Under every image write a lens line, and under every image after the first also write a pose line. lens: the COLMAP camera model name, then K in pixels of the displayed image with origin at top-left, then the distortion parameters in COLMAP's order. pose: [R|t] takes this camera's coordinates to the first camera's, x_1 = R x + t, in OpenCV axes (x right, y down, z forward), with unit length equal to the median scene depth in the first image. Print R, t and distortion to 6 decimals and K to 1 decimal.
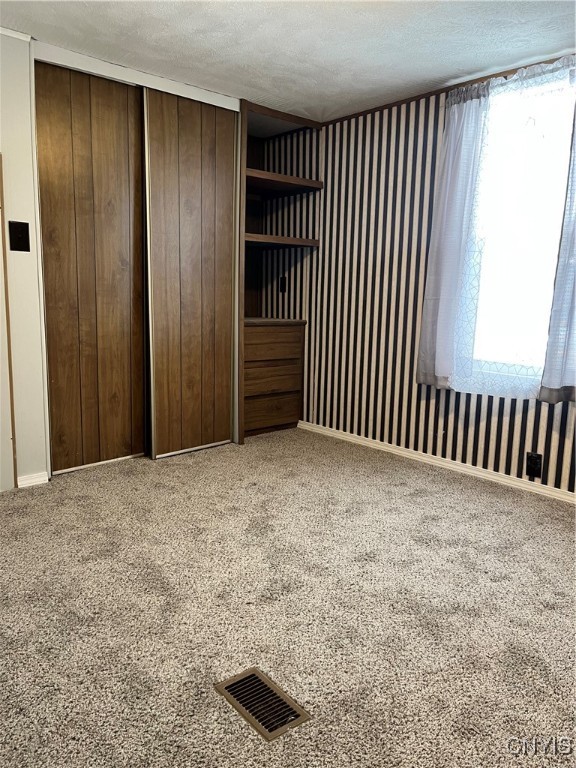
lens RADIAL K [[588.8, 0, 288.0], [0, 588.8, 384.0], [0, 0, 1]] dist [0.044846, -0.009440]
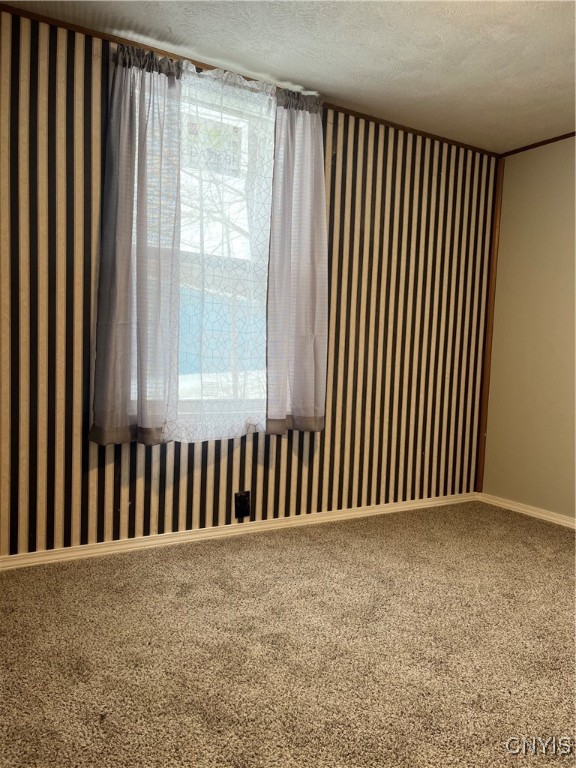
lens RADIAL K [[588.8, 0, 288.0], [0, 588.8, 384.0], [0, 0, 1]] dist [0.044846, -0.009440]
pose [[0.204007, -0.089961, 0.974827, -0.453815], [0.120346, 0.990521, 0.066224, -0.103316], [-0.971544, 0.103807, 0.212900, 0.706276]]
